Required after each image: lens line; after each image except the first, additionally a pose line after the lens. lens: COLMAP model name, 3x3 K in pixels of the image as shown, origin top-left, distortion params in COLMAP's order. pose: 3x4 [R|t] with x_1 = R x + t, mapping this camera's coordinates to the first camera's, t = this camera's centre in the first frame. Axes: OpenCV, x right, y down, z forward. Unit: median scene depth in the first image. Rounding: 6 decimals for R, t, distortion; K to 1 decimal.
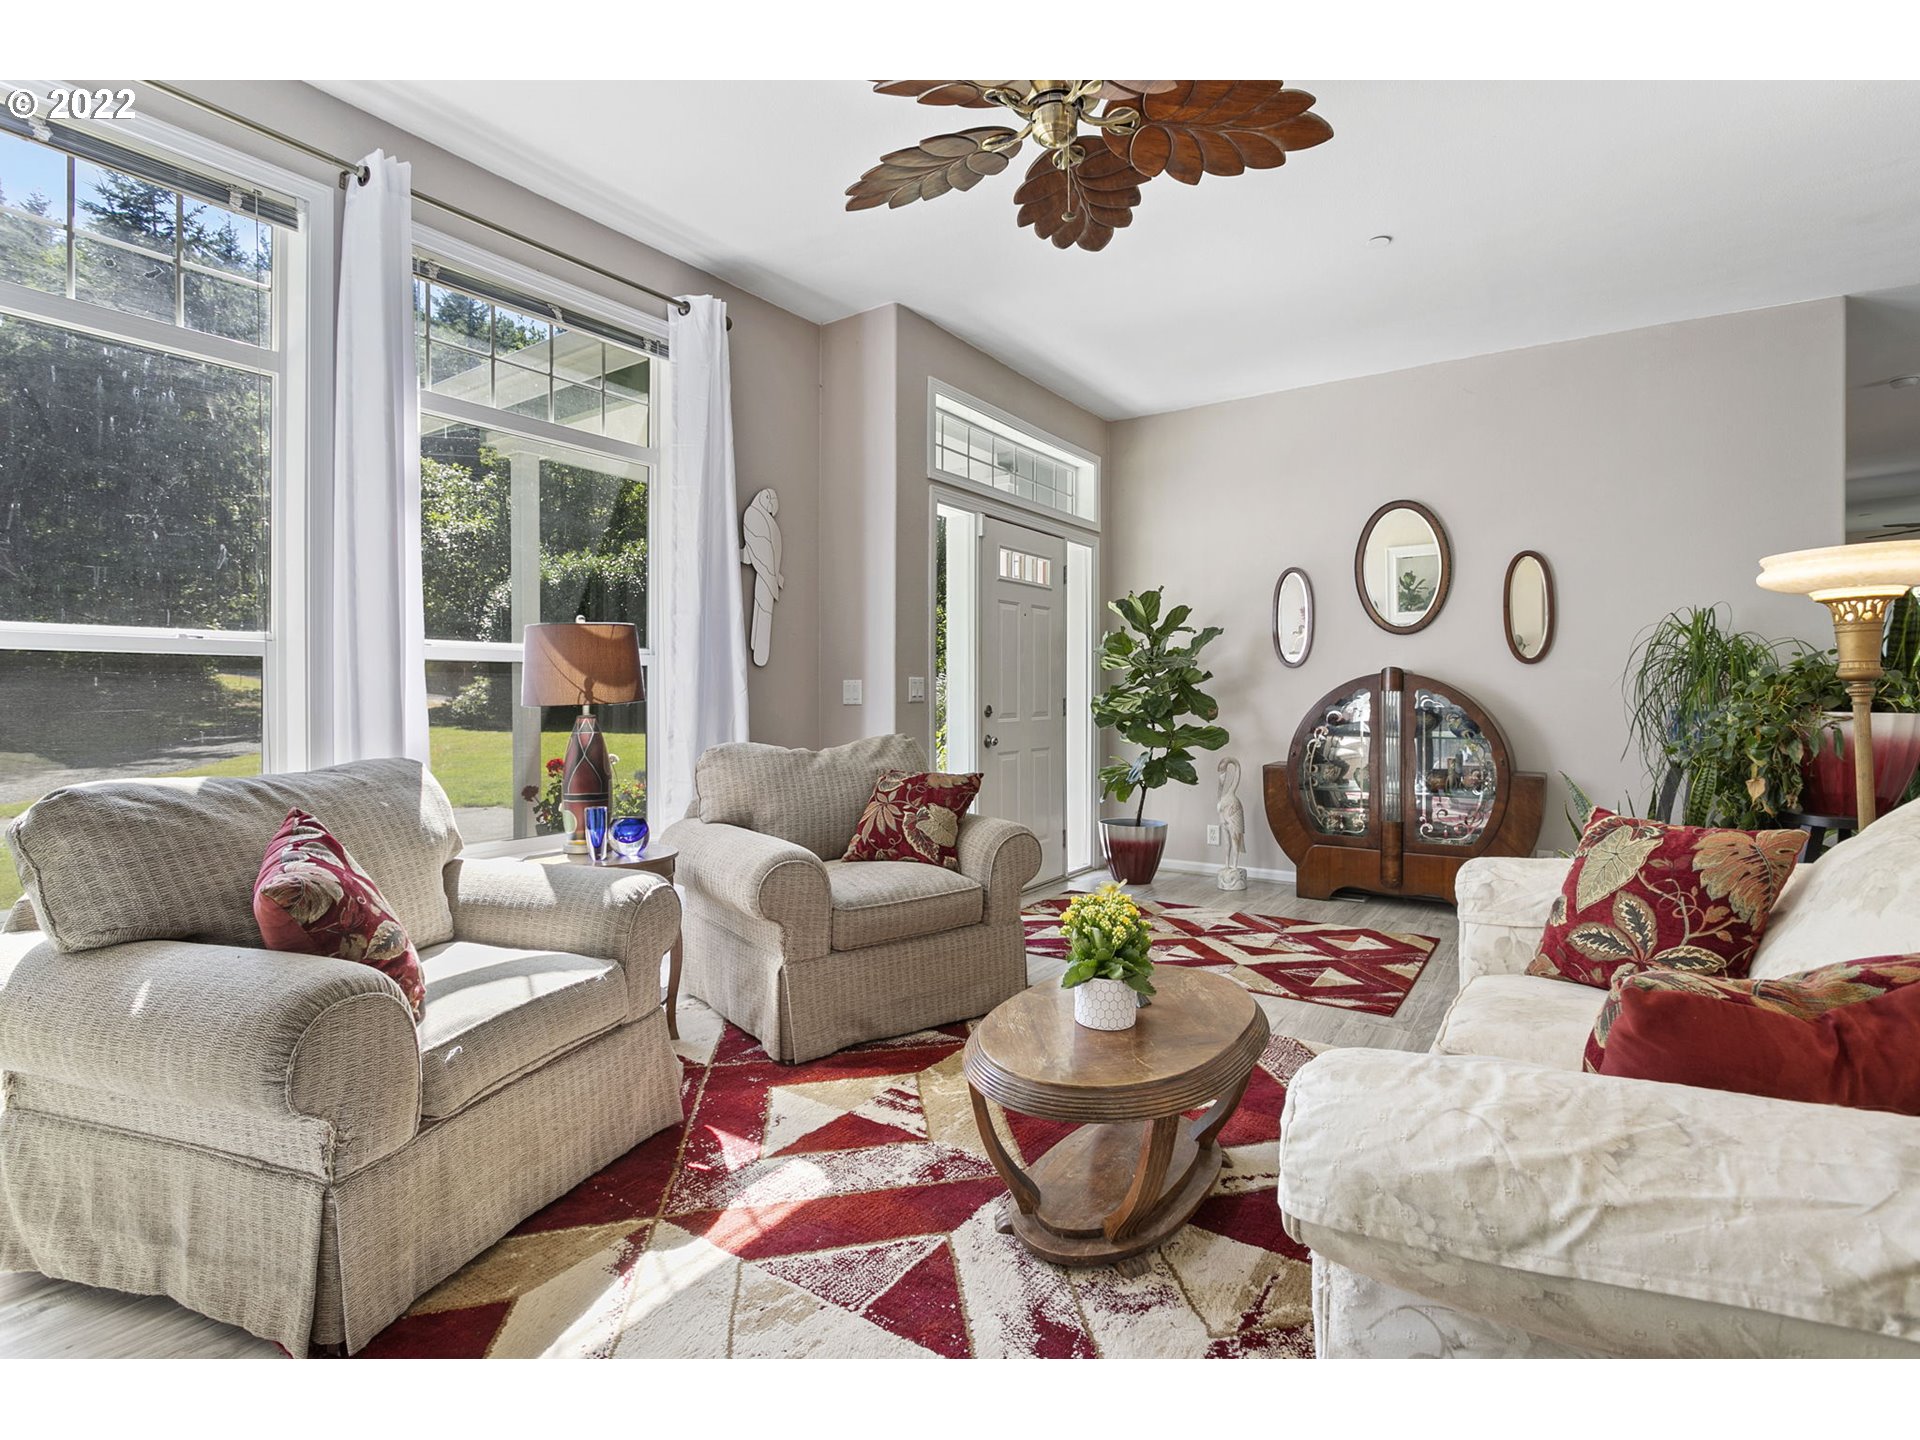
lens RADIAL K [[932.3, 0, 955.8], [0, 932.3, 709.9], [0, 0, 1]] dist [-0.003646, -0.000395]
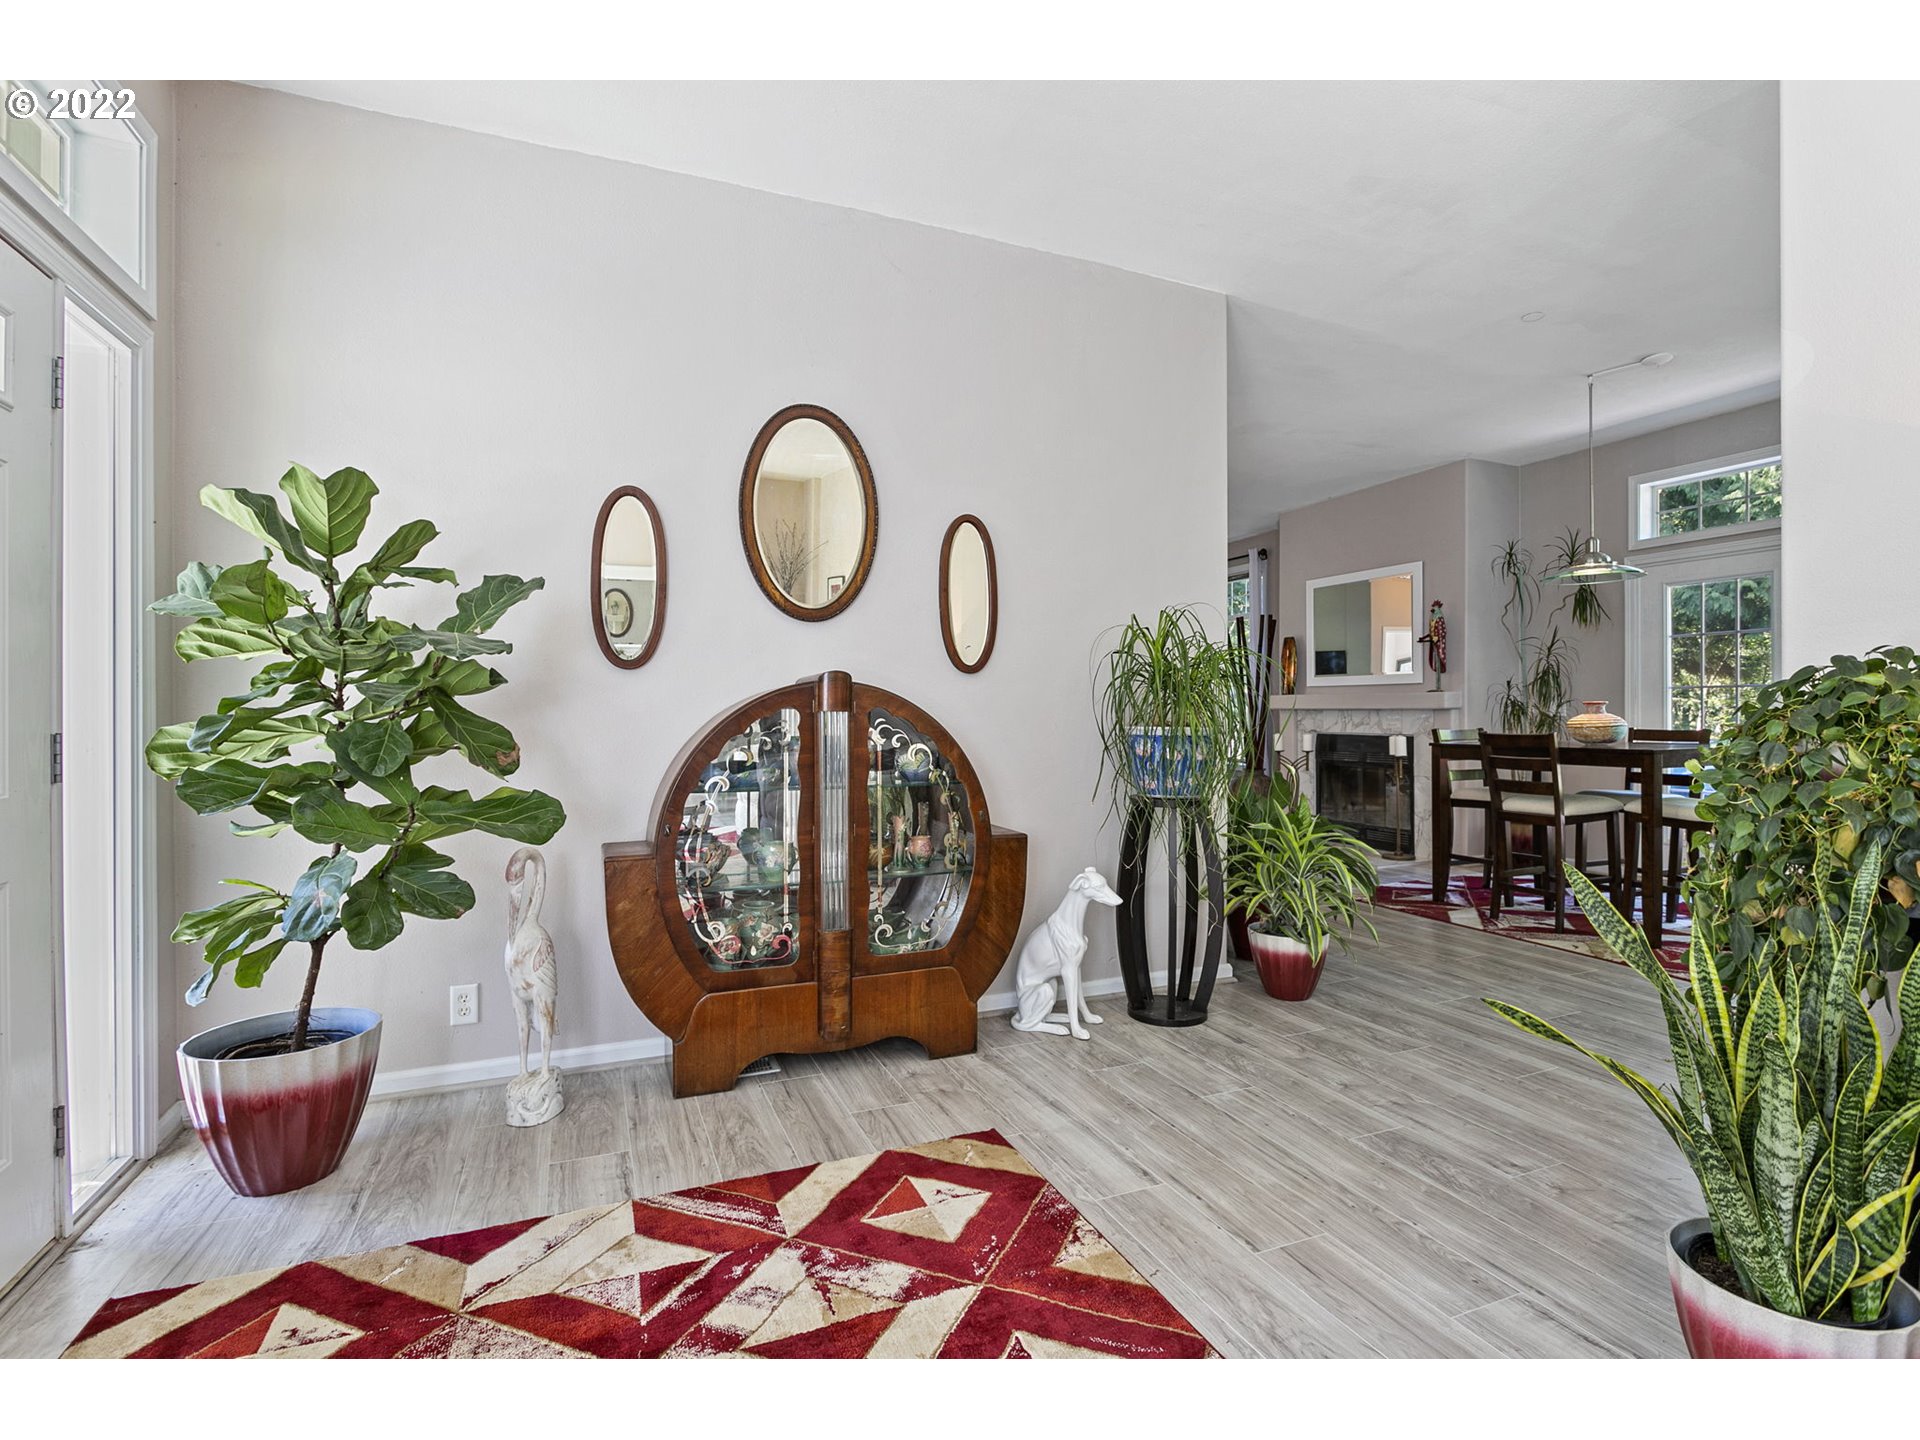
lens RADIAL K [[932.3, 0, 955.8], [0, 932.3, 709.9], [0, 0, 1]] dist [-0.003646, -0.000395]
pose [[0.545929, -0.001678, 0.837830, 0.007540], [0.015822, 0.999840, -0.008308, -0.013786], [-0.837682, 0.017791, 0.545868, 0.548471]]
